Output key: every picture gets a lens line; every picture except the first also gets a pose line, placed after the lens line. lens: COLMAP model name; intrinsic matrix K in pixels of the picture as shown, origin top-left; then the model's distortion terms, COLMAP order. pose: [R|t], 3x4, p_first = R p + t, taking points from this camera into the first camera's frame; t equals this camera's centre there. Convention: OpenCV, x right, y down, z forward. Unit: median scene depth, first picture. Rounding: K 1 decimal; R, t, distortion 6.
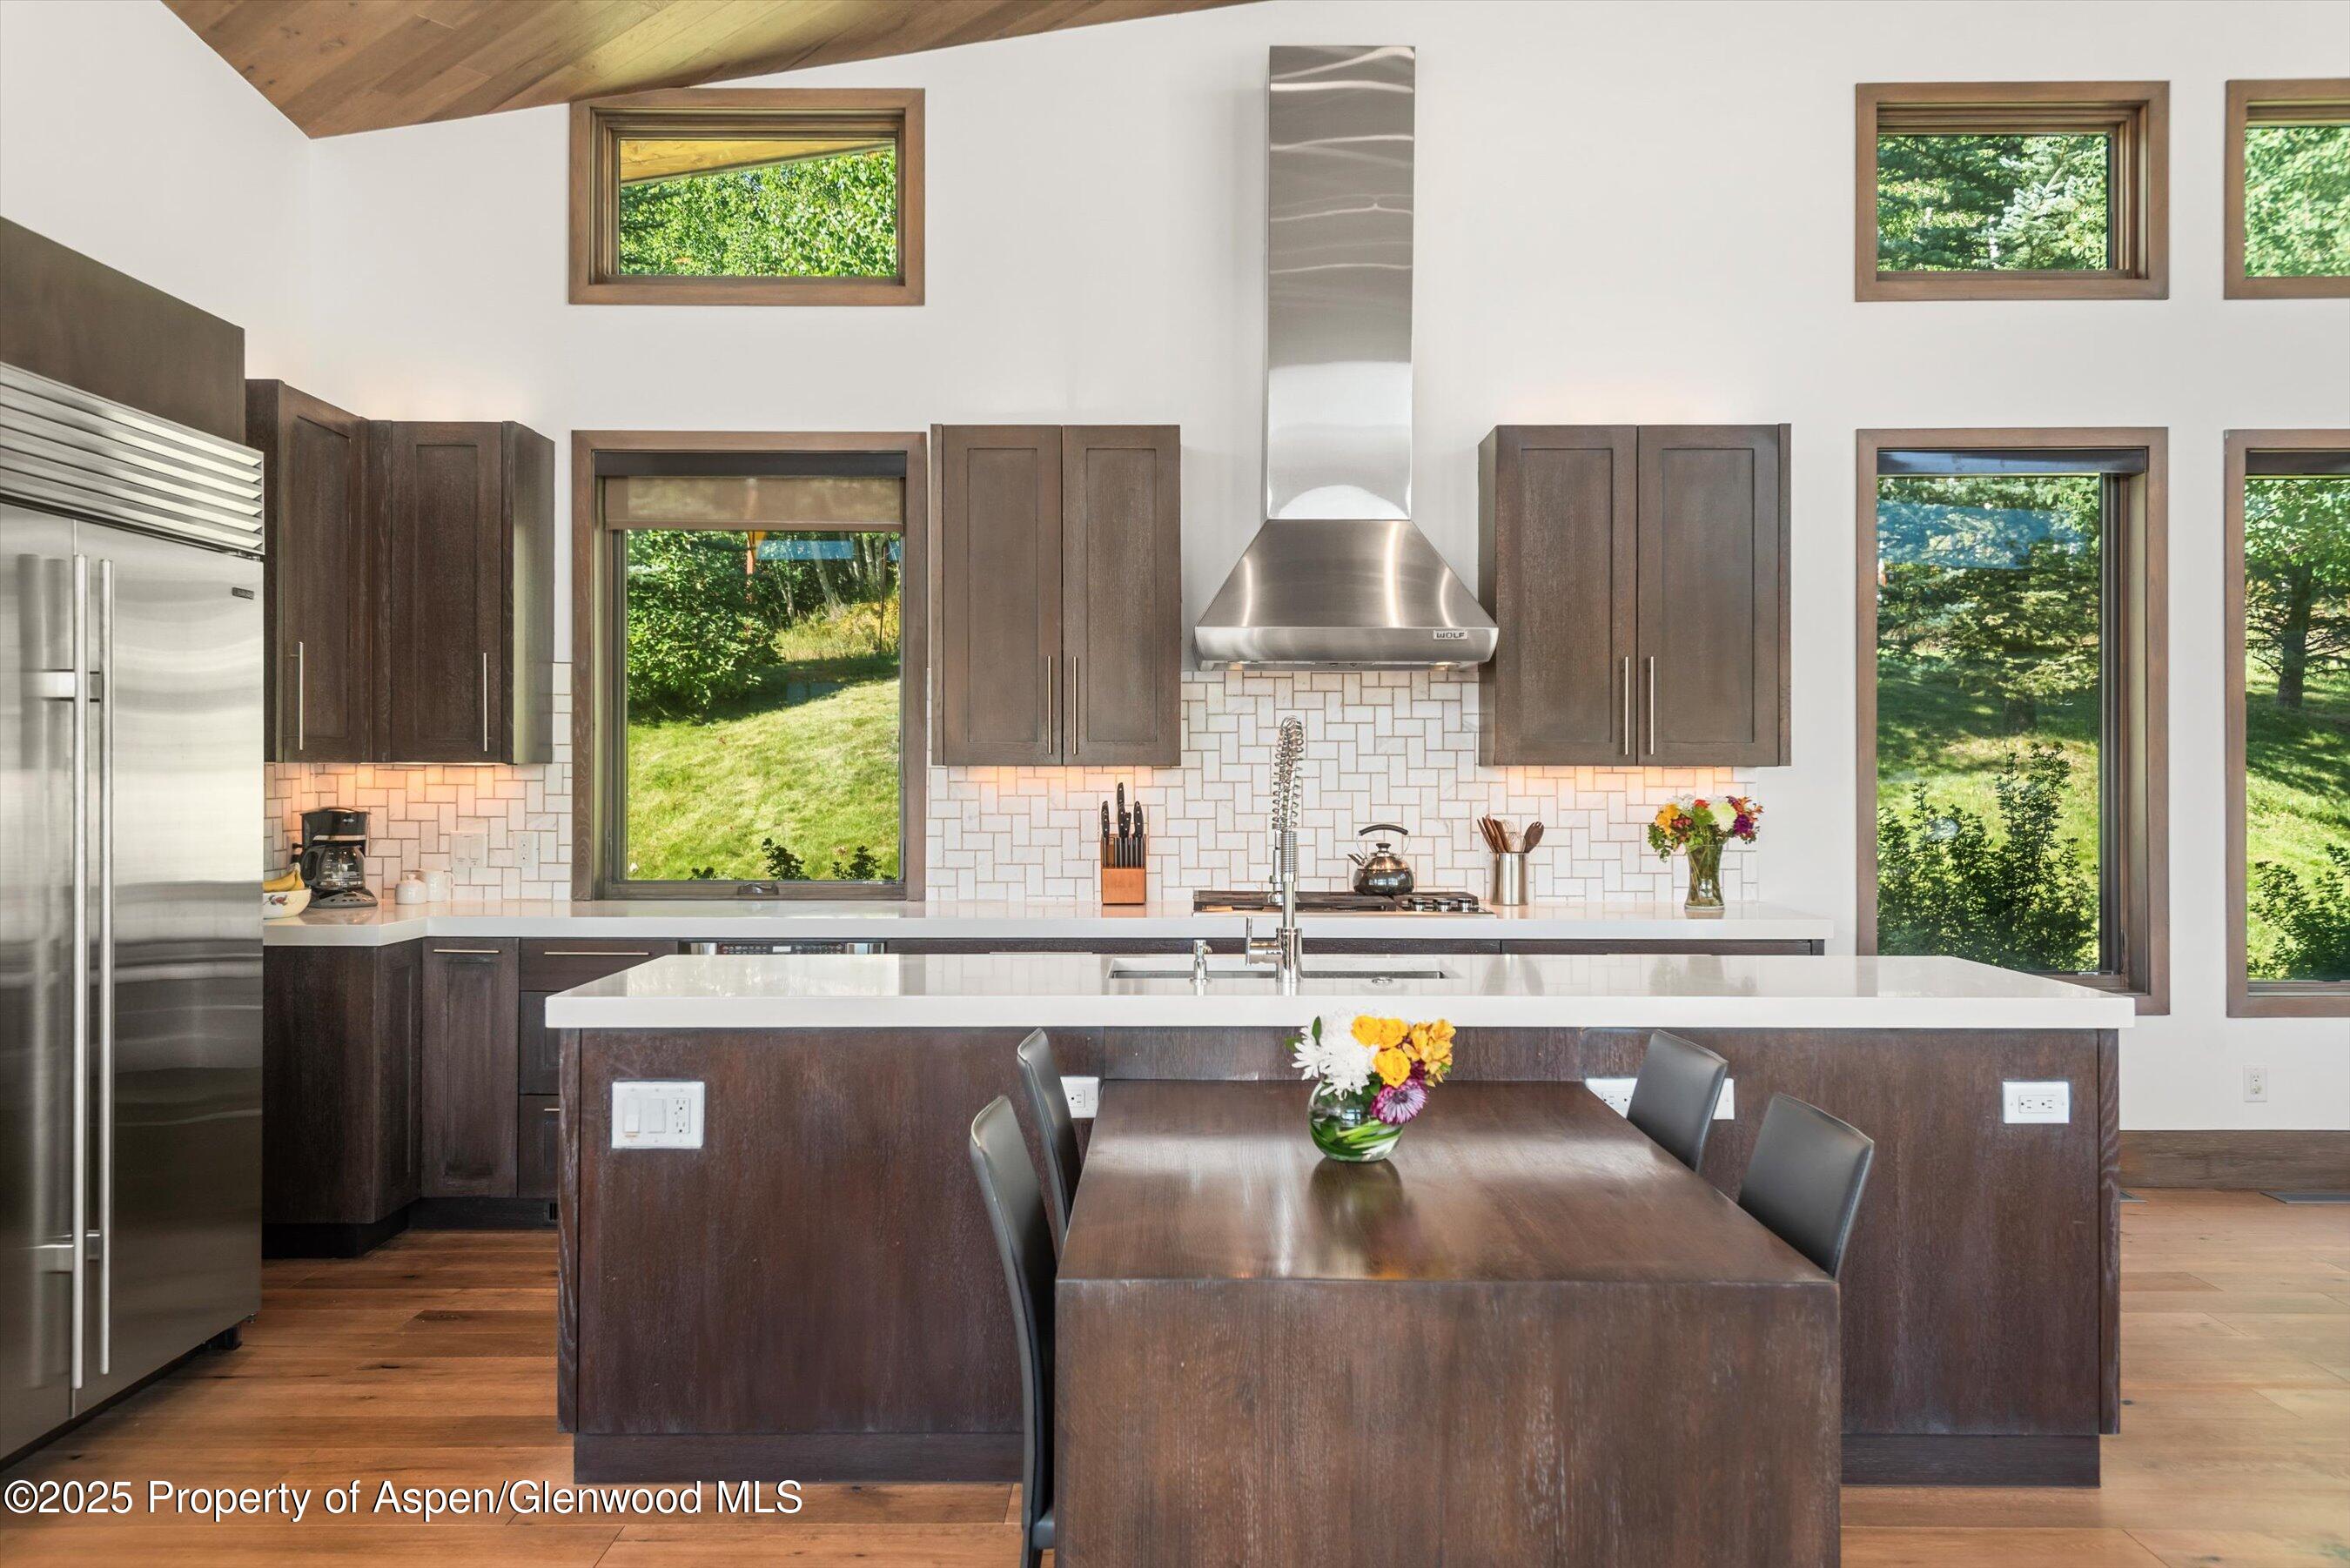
lens RADIAL K [[1877.4, 0, 1175.9], [0, 1877.4, 776.5], [0, 0, 1]] dist [0.032325, -0.012759]
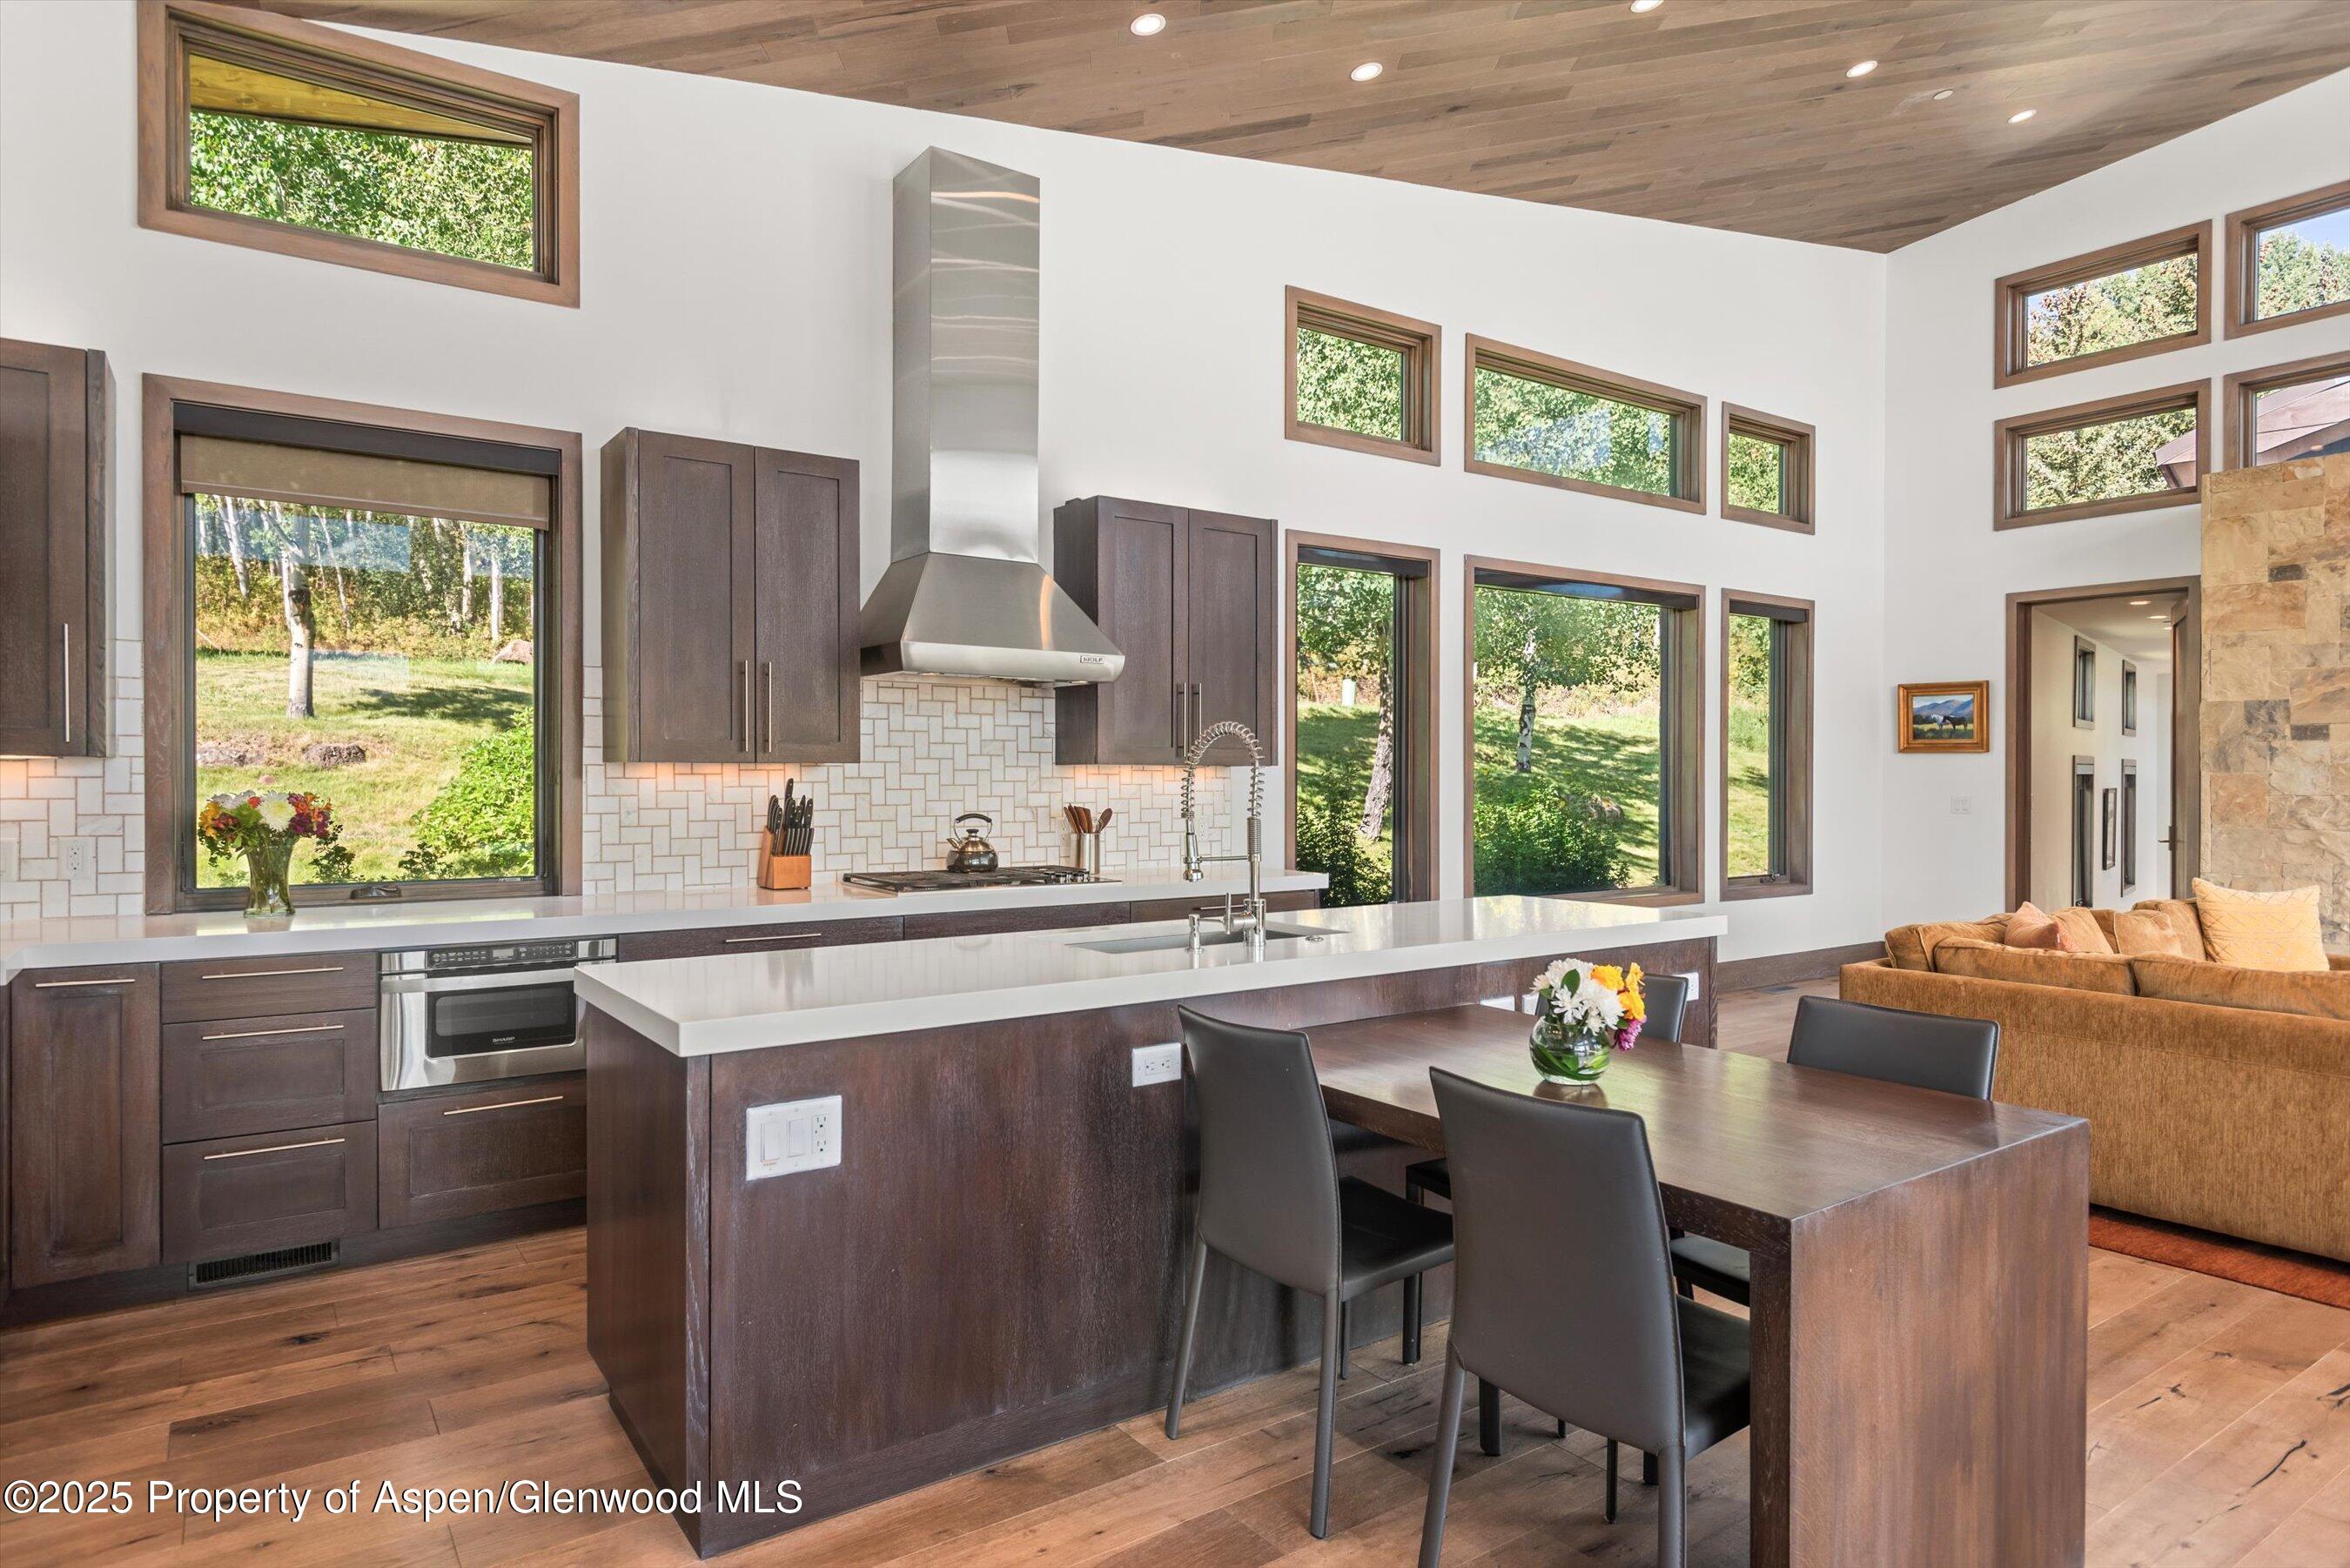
lens RADIAL K [[1384.5, 0, 1174.3], [0, 1384.5, 789.7], [0, 0, 1]] dist [0.002868, 0.000690]
pose [[0.808125, -0.006093, 0.588980, -0.322986], [-0.000683, 0.999936, 0.011281, 0.000456], [-0.589011, -0.009519, 0.808069, 0.209124]]
